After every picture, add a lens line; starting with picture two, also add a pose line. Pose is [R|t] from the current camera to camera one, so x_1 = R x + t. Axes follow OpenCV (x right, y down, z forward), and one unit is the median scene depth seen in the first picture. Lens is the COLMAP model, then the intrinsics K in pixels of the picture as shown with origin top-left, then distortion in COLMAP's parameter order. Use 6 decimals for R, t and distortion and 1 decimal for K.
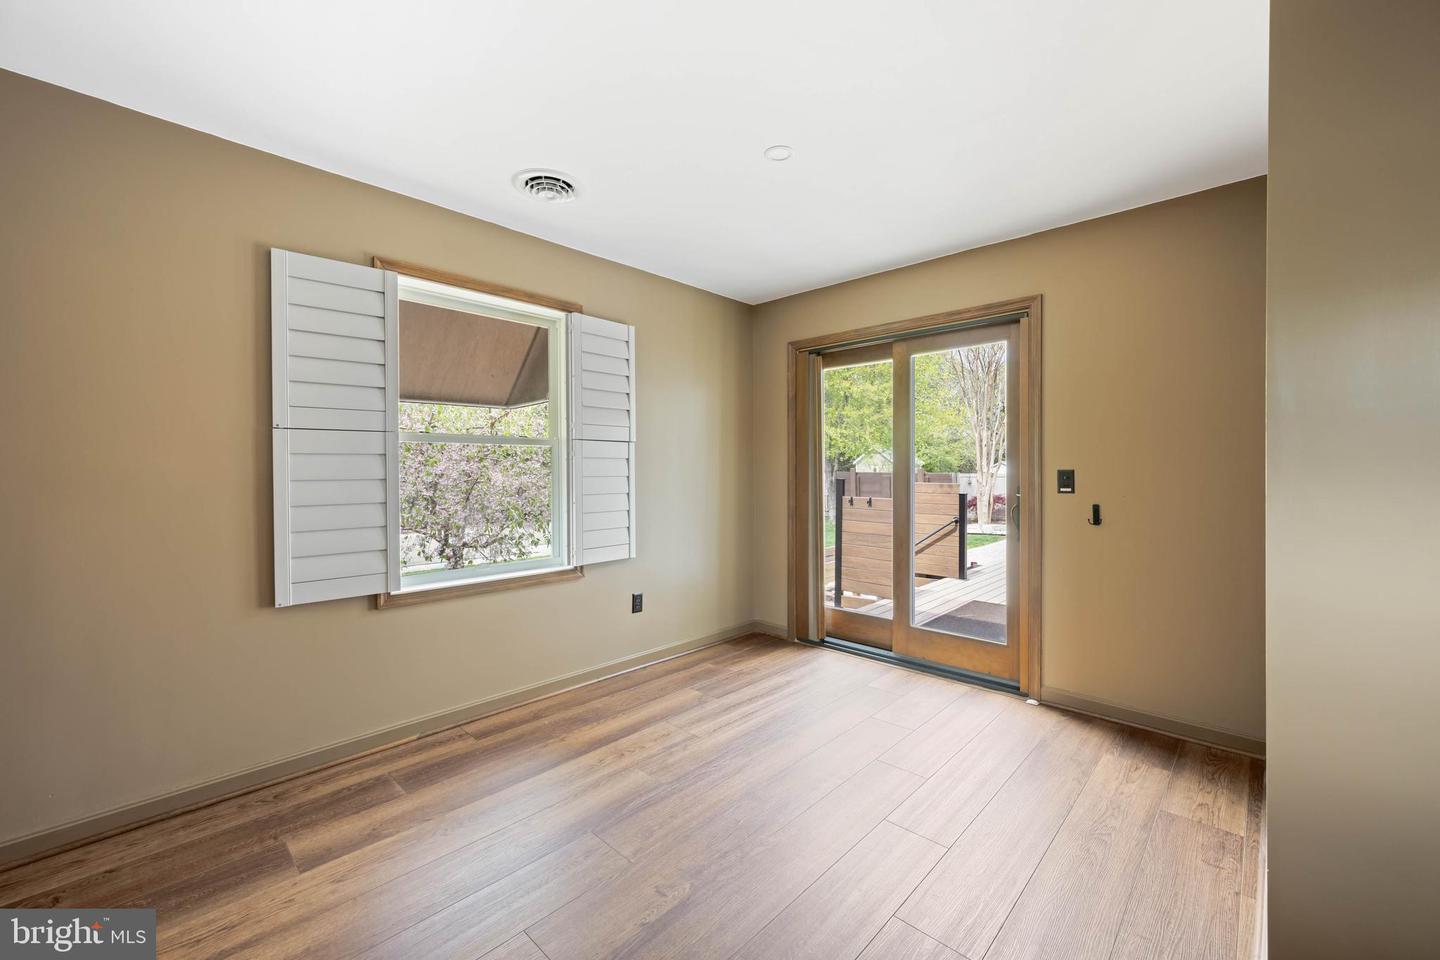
lens RADIAL K [[579.3, 0, 718.9], [0, 579.3, 477.2], [0, 0, 1]] dist [-0.000035, -0.000019]
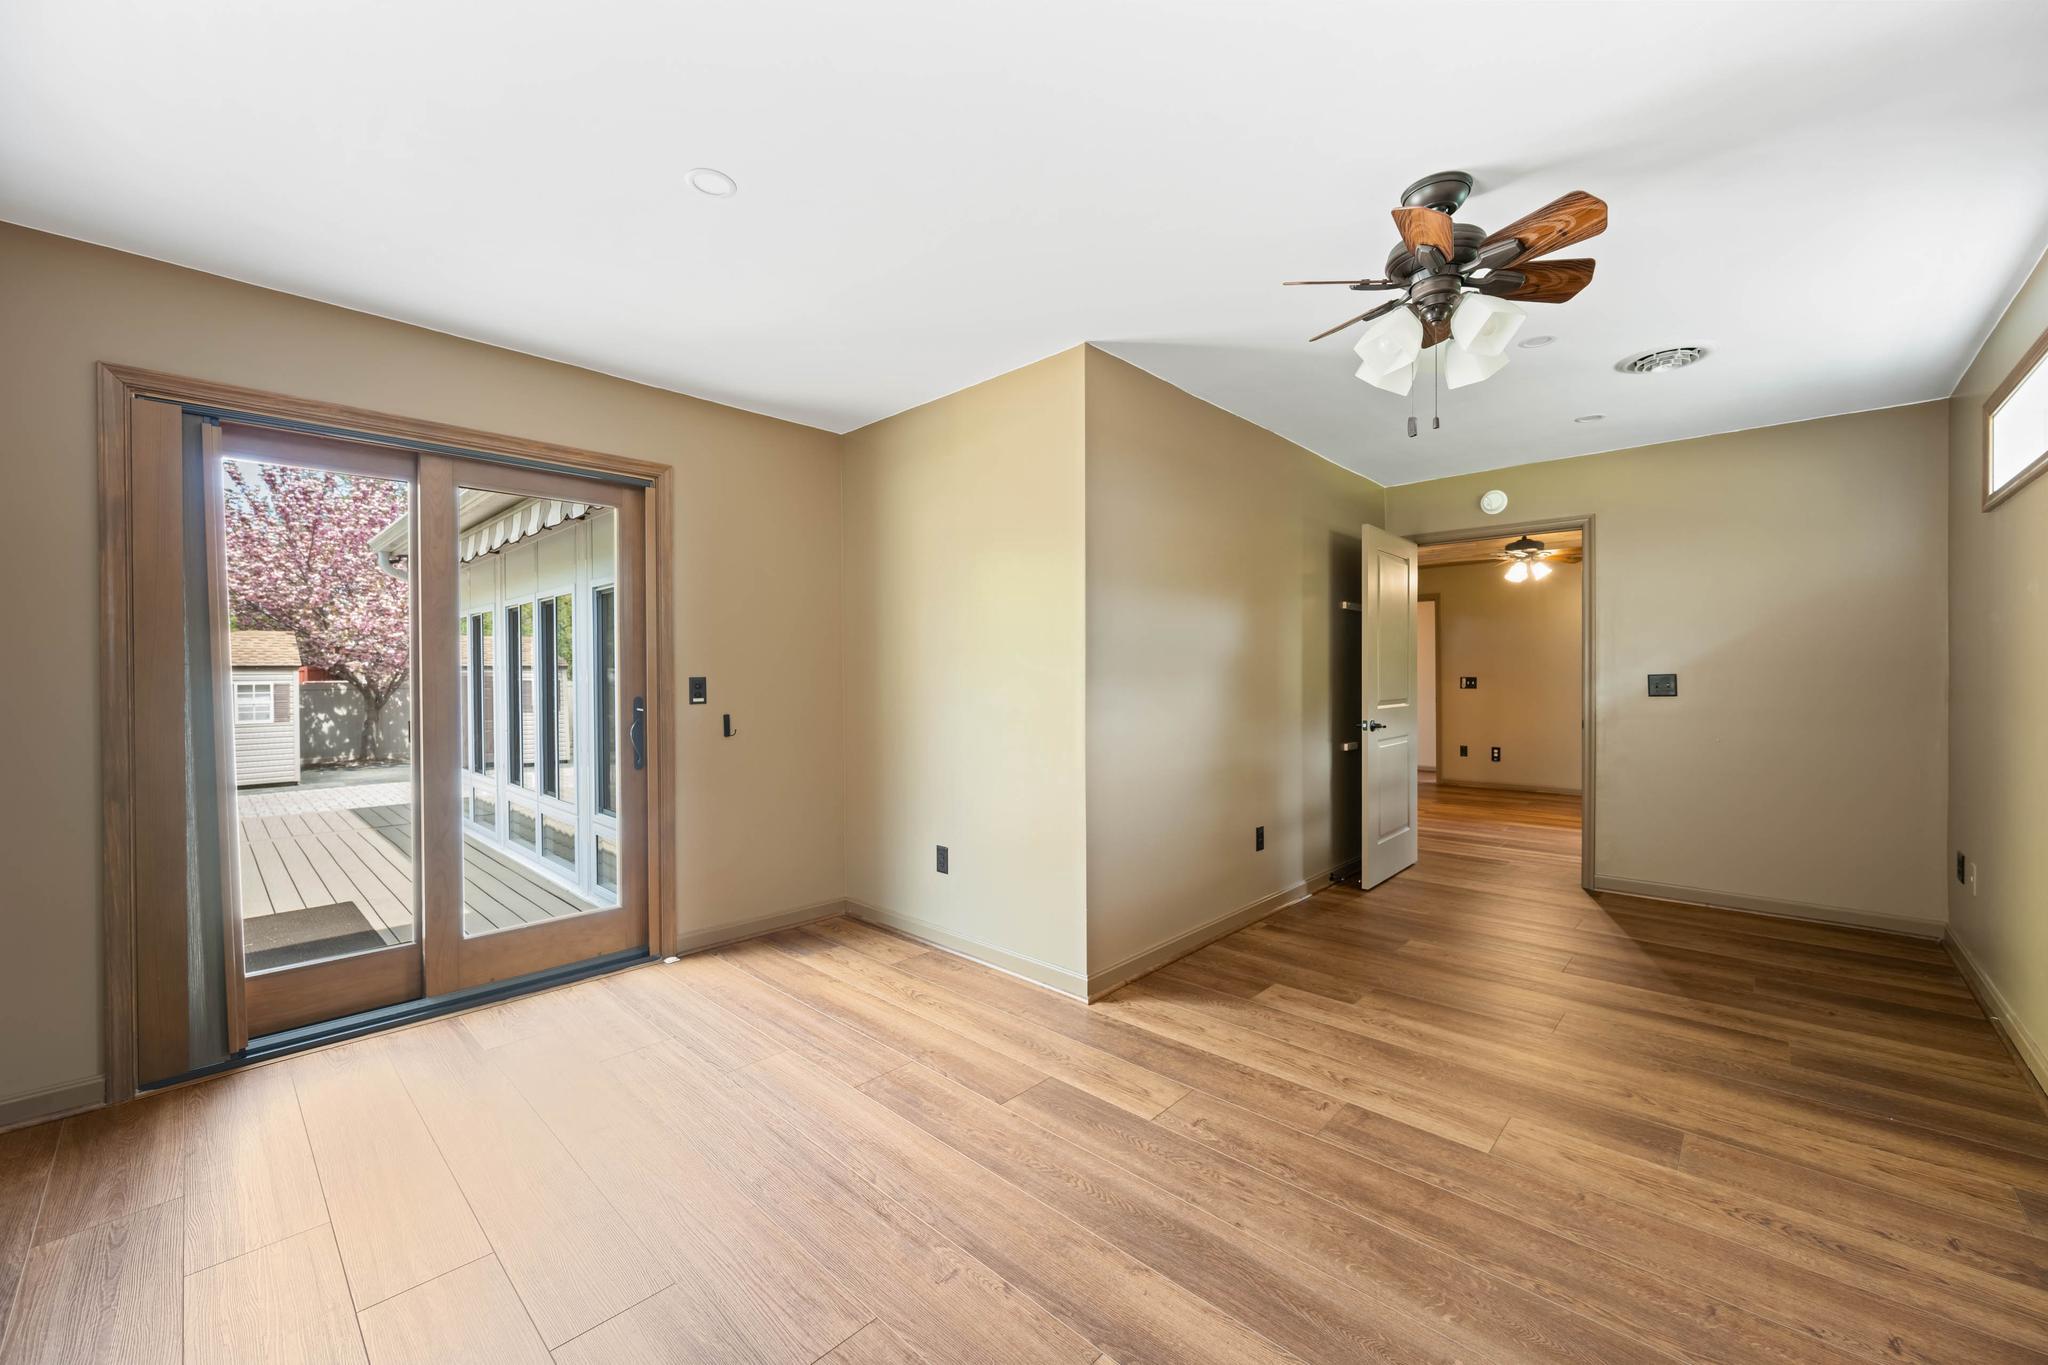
lens RADIAL K [[796.3, 0, 1024.0], [0, 796.3, 682.5], [0, 0, 1]] dist [-0.001639, -0.000202]
pose [[-0.008349, -0.006251, 0.999946, -0.573149], [0.017485, 0.999827, 0.006396, -0.003613], [-0.999812, 0.017537, -0.008238, 0.489678]]
